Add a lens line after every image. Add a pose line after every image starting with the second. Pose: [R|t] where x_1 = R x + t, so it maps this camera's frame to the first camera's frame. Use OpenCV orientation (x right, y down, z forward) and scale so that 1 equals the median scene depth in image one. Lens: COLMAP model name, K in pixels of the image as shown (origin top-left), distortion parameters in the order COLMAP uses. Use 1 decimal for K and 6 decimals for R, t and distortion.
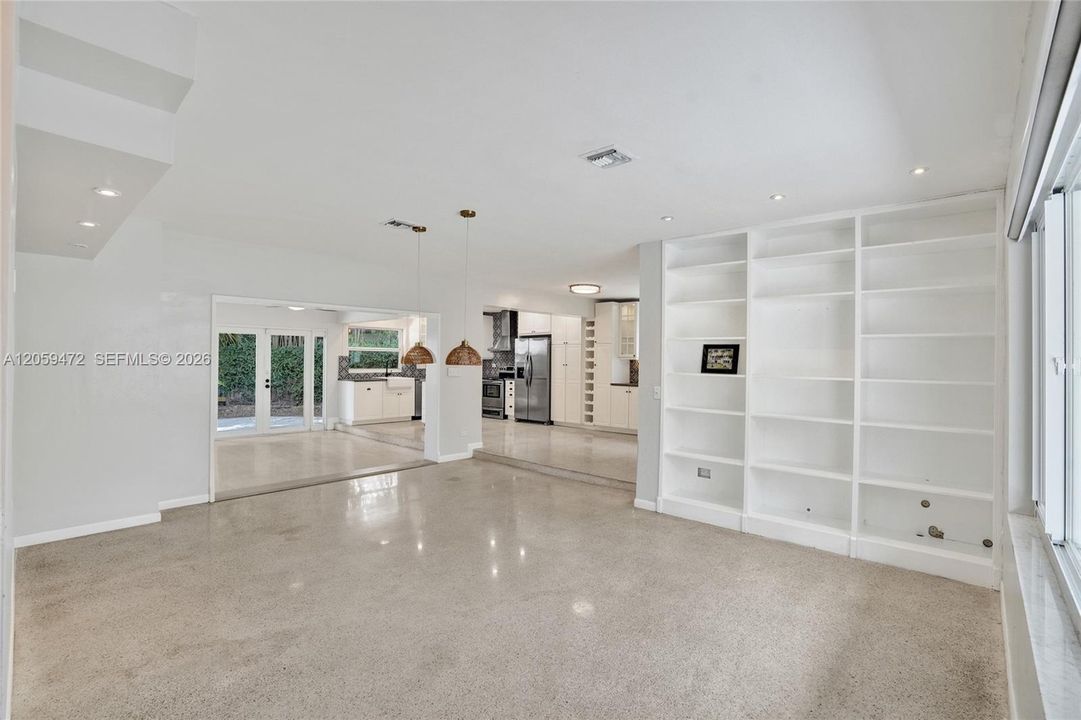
lens RADIAL K [[492.5, 0, 544.4], [0, 492.5, 356.7], [0, 0, 1]] dist [0.000010, 0.000026]
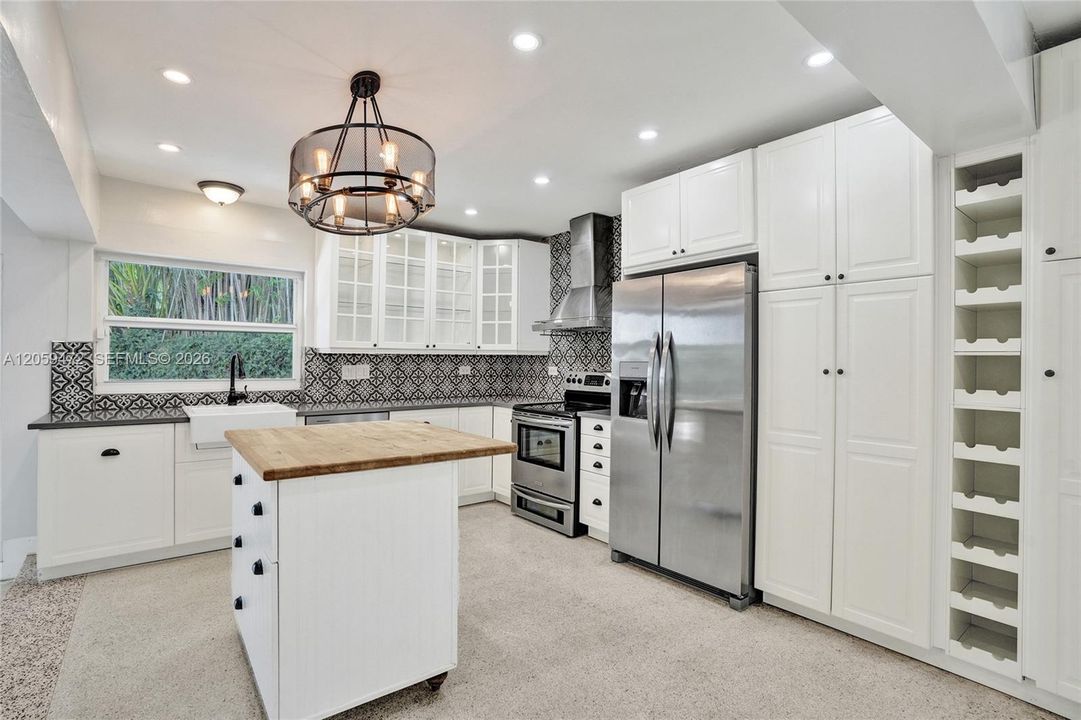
lens RADIAL K [[533.4, 0, 534.8], [0, 533.4, 358.3], [0, 0, 1]] dist [-0.003090, -0.000415]
pose [[0.984410, -0.001876, -0.175879, -0.050628], [0.002206, 0.999996, 0.001683, 0.008695], [0.175875, -0.002044, 0.984410, 0.694018]]
